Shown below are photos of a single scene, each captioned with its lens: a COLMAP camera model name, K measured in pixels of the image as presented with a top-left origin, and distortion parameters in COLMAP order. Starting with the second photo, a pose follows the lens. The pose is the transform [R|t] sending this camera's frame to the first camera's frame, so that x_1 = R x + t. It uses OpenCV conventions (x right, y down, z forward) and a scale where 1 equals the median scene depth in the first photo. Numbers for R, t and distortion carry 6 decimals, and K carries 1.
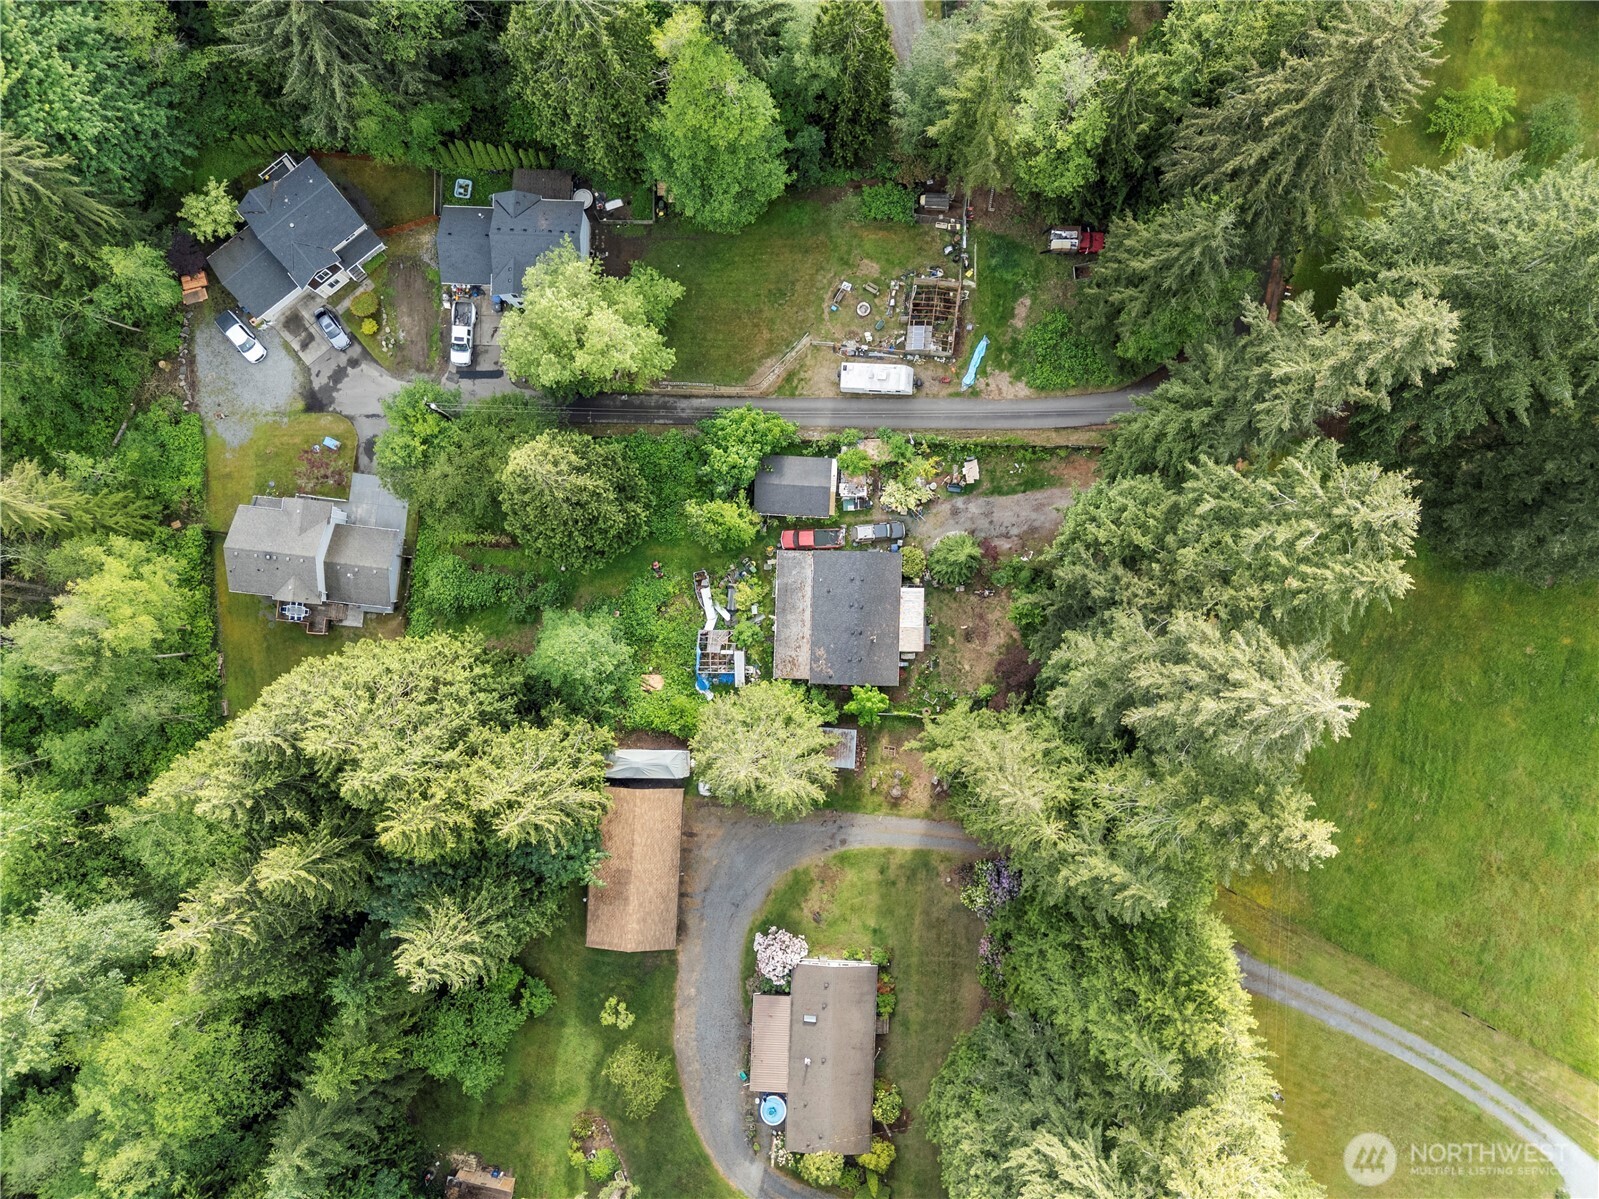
lens RADIAL K [[1182.0, 0, 806.2], [0, 1182.0, 603.6], [0, 0, 1]] dist [0.062202, -0.051540]
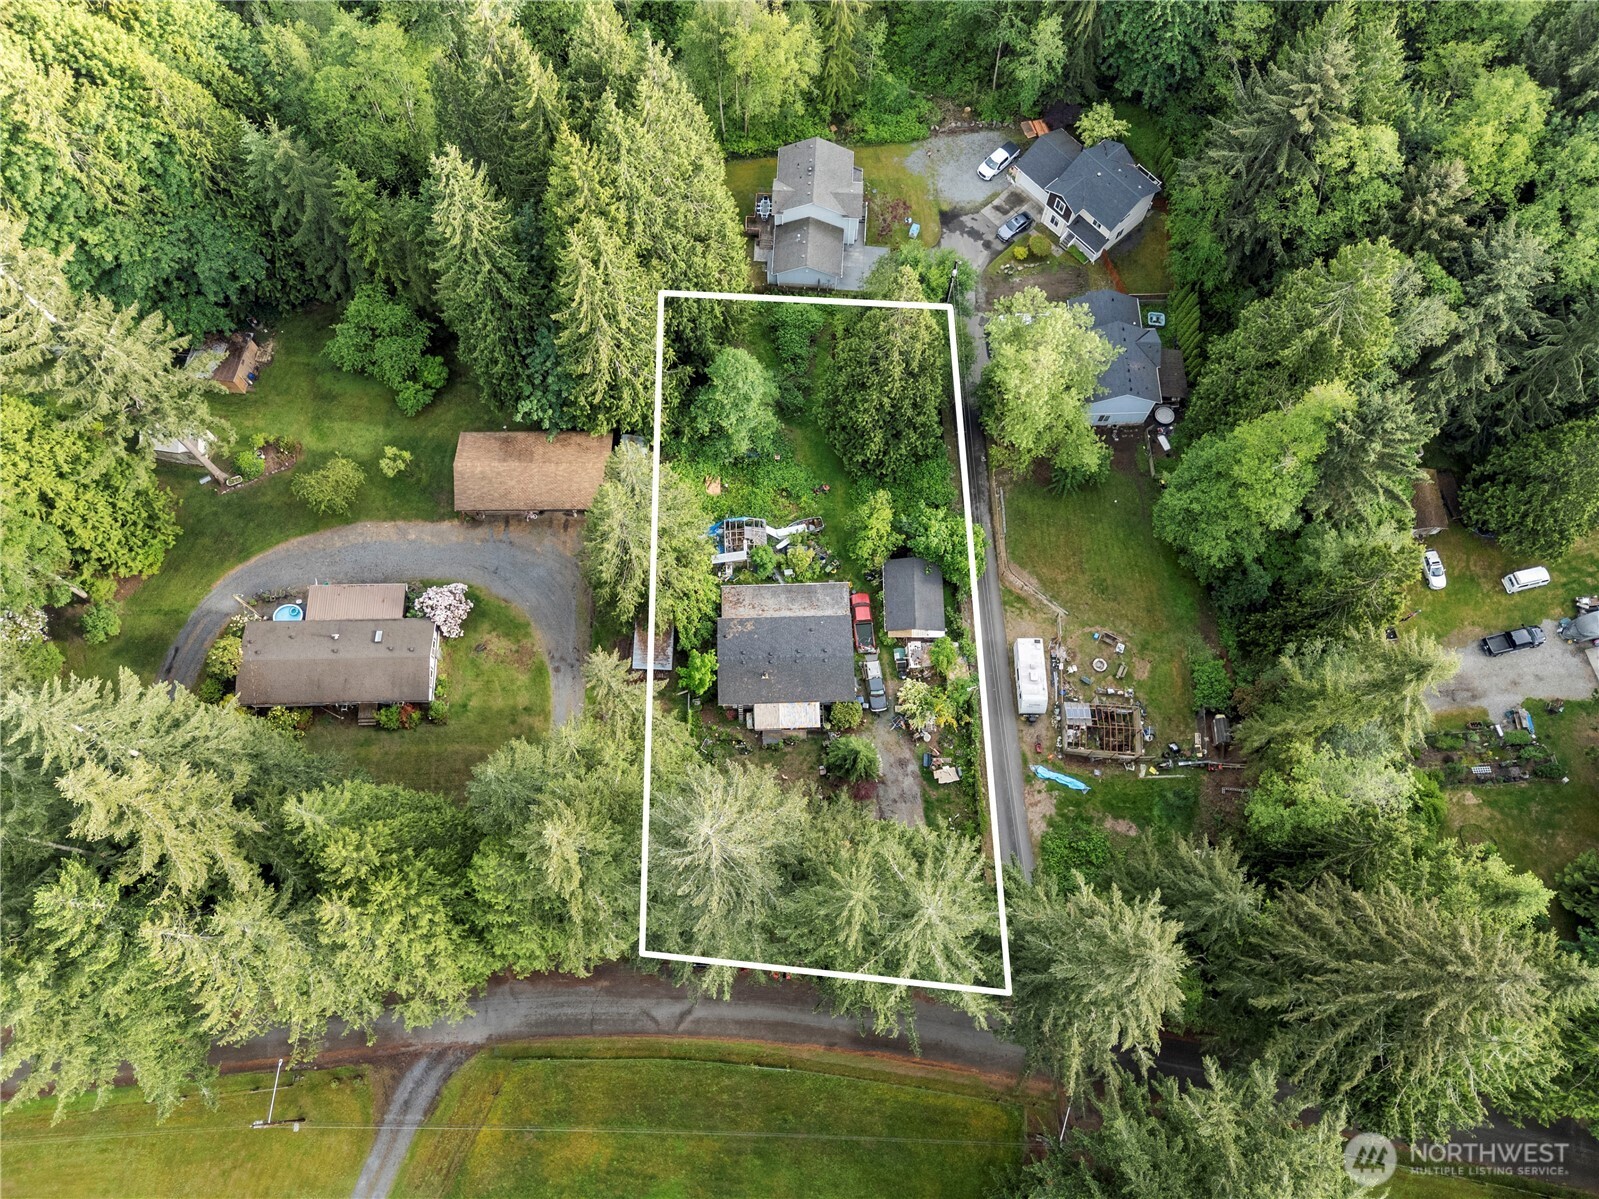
lens RADIAL K [[1182.0, 0, 806.2], [0, 1182.0, 603.6], [0, 0, 1]] dist [0.062202, -0.051540]
pose [[0.061333, 0.940876, -0.333154, 0.320294], [-0.998117, 0.058047, -0.019820, 0.011683], [0.000691, 0.333742, 0.942664, 0.055990]]
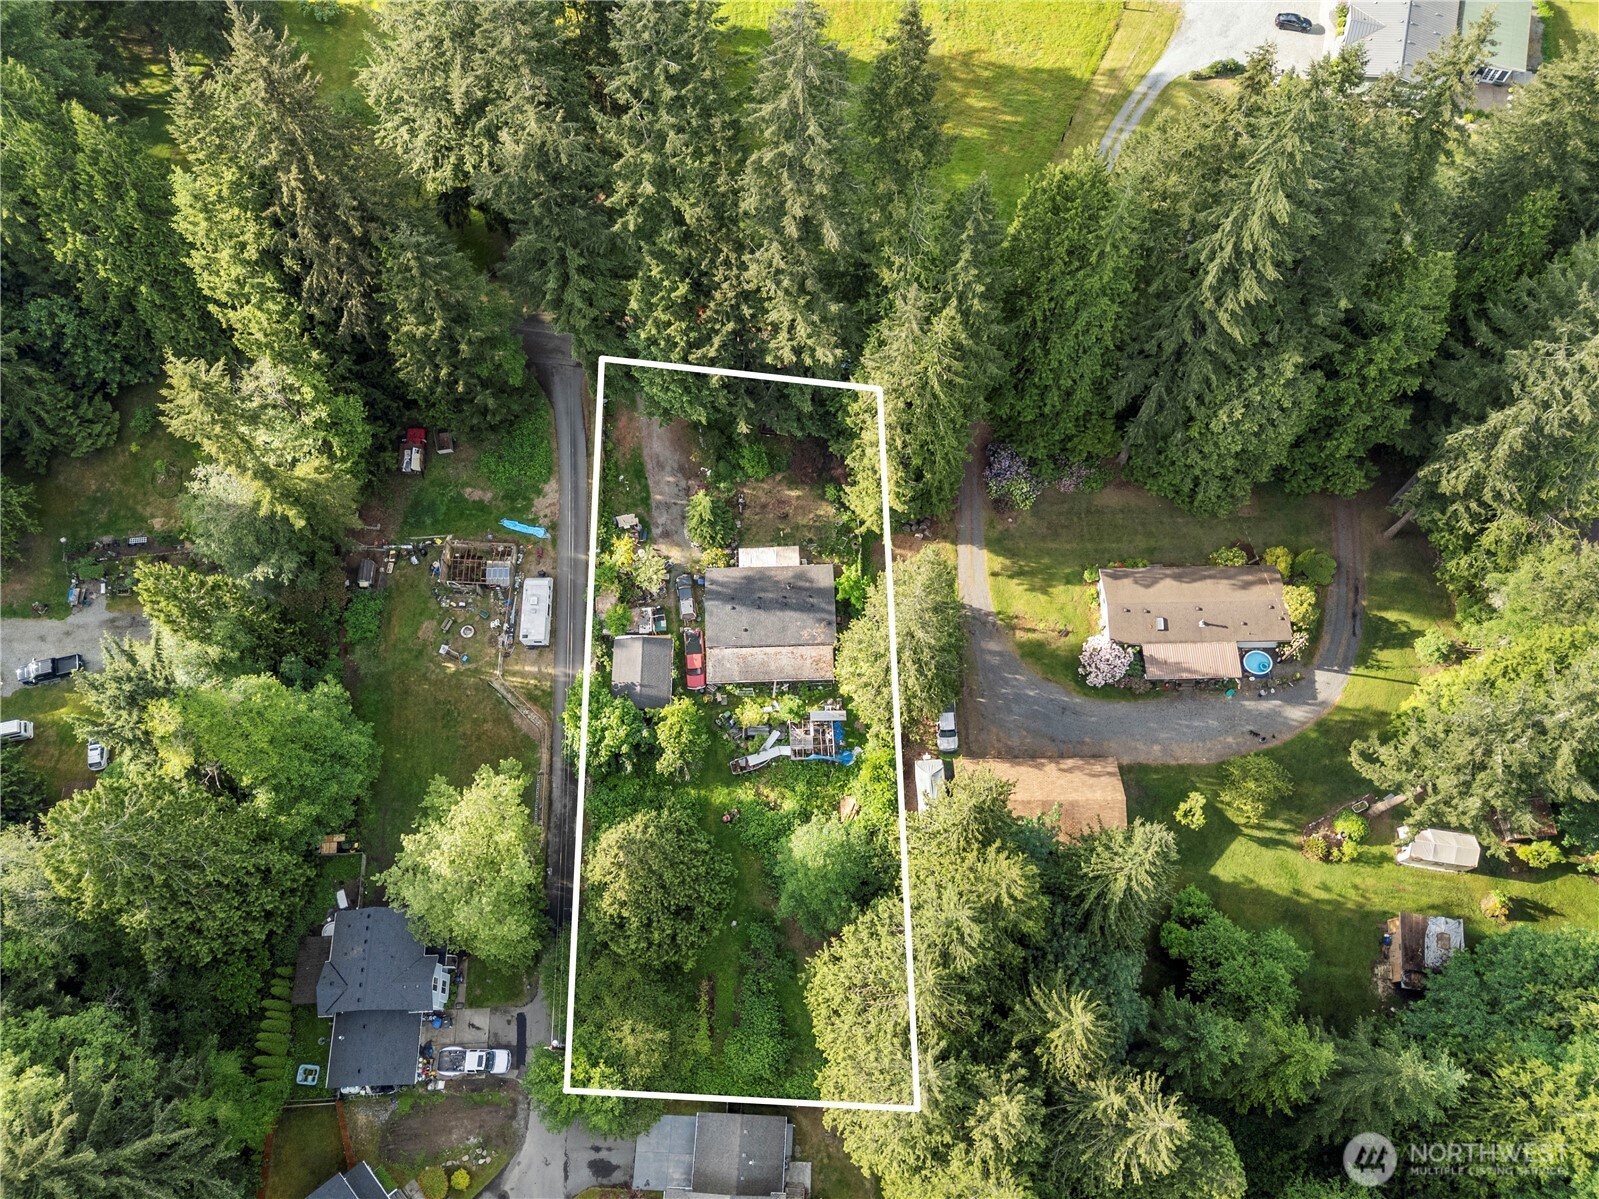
lens RADIAL K [[1182.0, 0, 806.2], [0, 1182.0, 603.6], [0, 0, 1]] dist [0.062202, -0.051540]
pose [[-0.062133, -0.922810, 0.380212, -0.342510], [0.997997, -0.052895, 0.034709, 0.007642], [-0.011918, 0.381607, 0.924248, 0.046305]]
